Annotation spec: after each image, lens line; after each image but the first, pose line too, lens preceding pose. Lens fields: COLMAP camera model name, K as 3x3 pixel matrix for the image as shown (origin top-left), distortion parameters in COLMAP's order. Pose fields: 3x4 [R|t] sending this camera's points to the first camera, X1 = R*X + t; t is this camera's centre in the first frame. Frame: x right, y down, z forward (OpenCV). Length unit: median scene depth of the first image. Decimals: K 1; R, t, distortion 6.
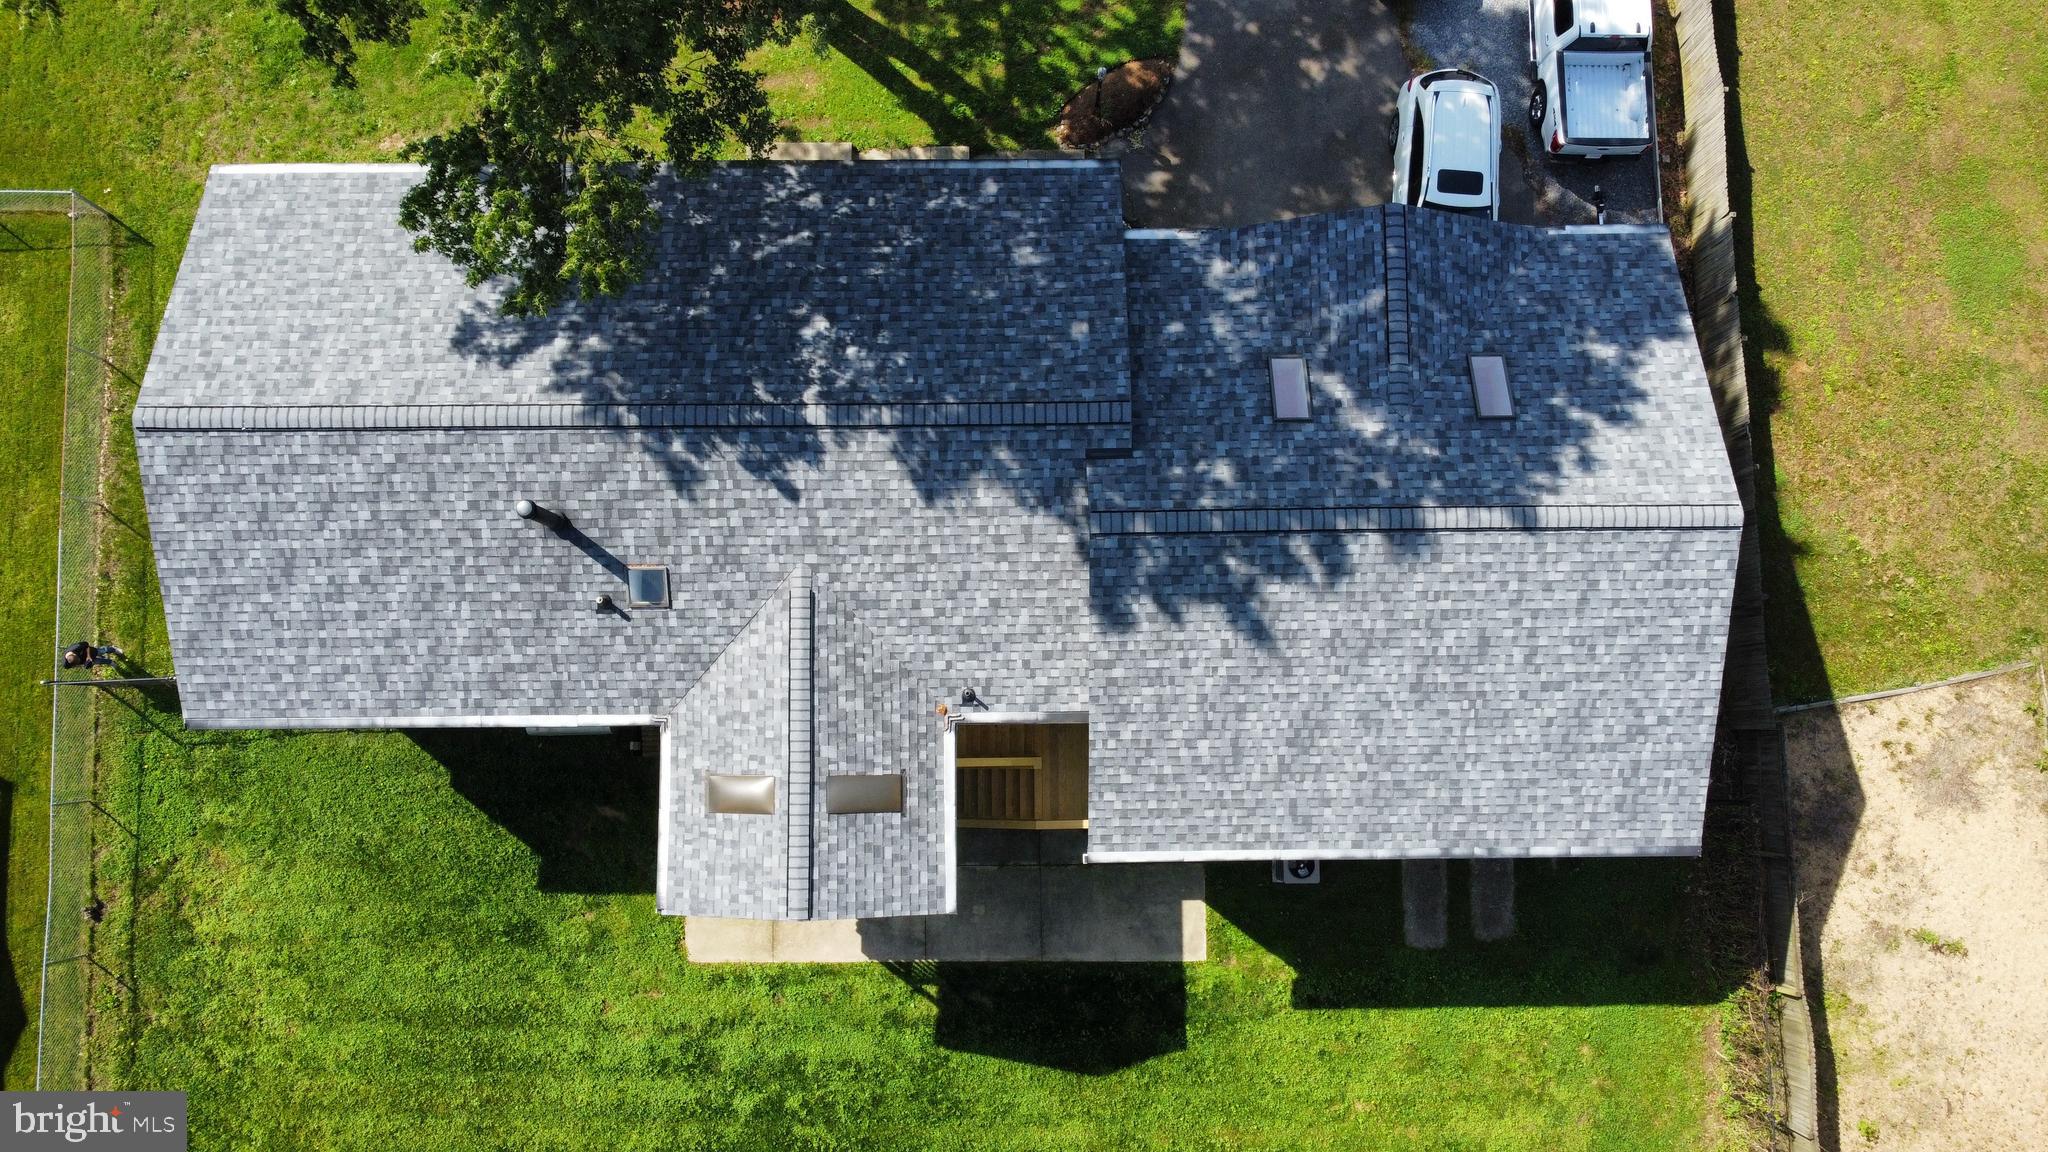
lens RADIAL K [[1547.7, 0, 1024.0], [0, 1547.7, 576.0], [0, 0, 1]] dist [-0.001204, -0.000868]
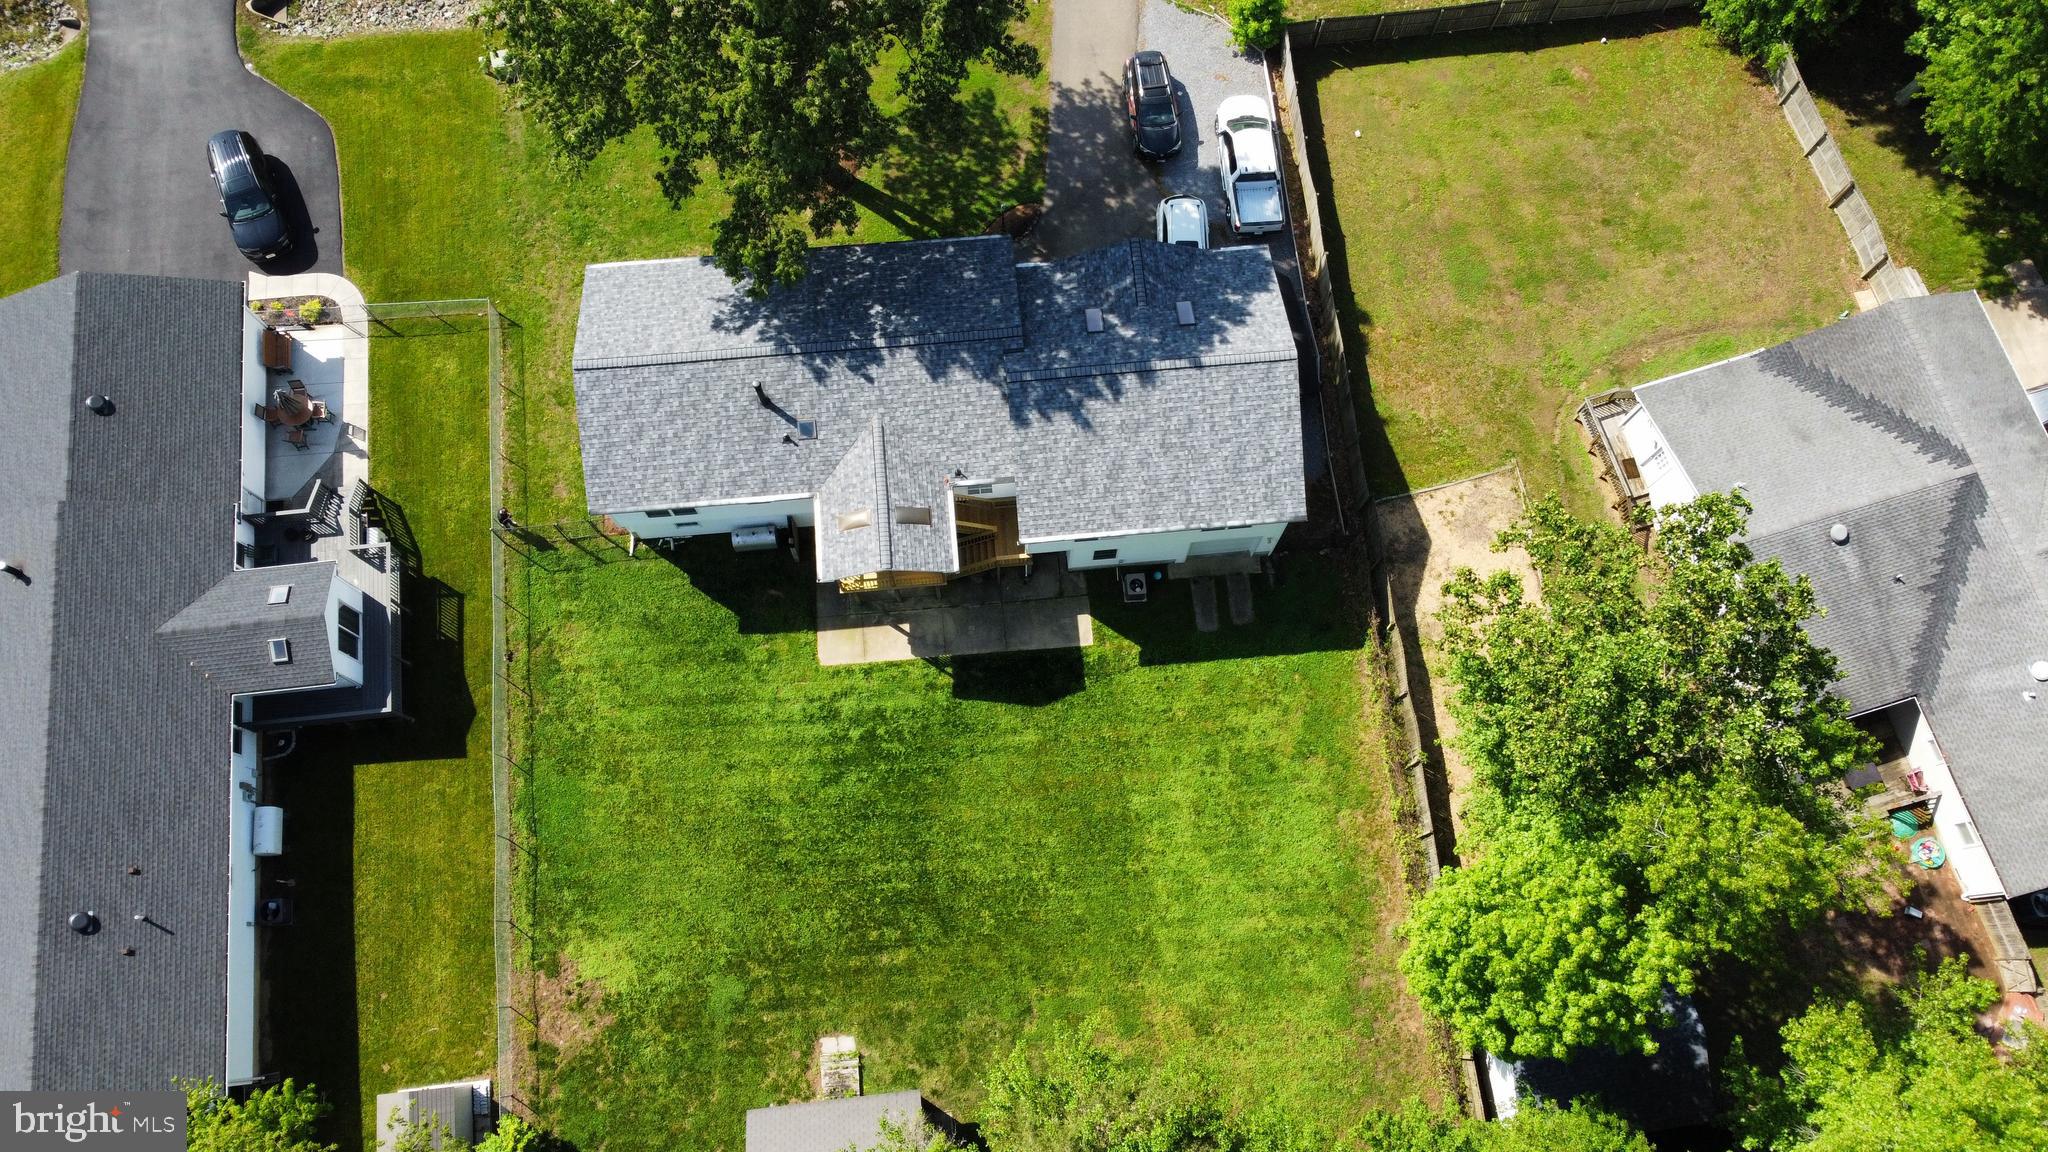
lens RADIAL K [[1541.8, 0, 1024.0], [0, 1541.8, 576.0], [0, 0, 1]] dist [0.012009, -0.002435]
pose [[0.996835, -0.075918, 0.023597, -0.005833], [0.078832, 0.982329, -0.169749, 0.579386], [-0.010292, 0.171072, 0.985205, -1.057488]]
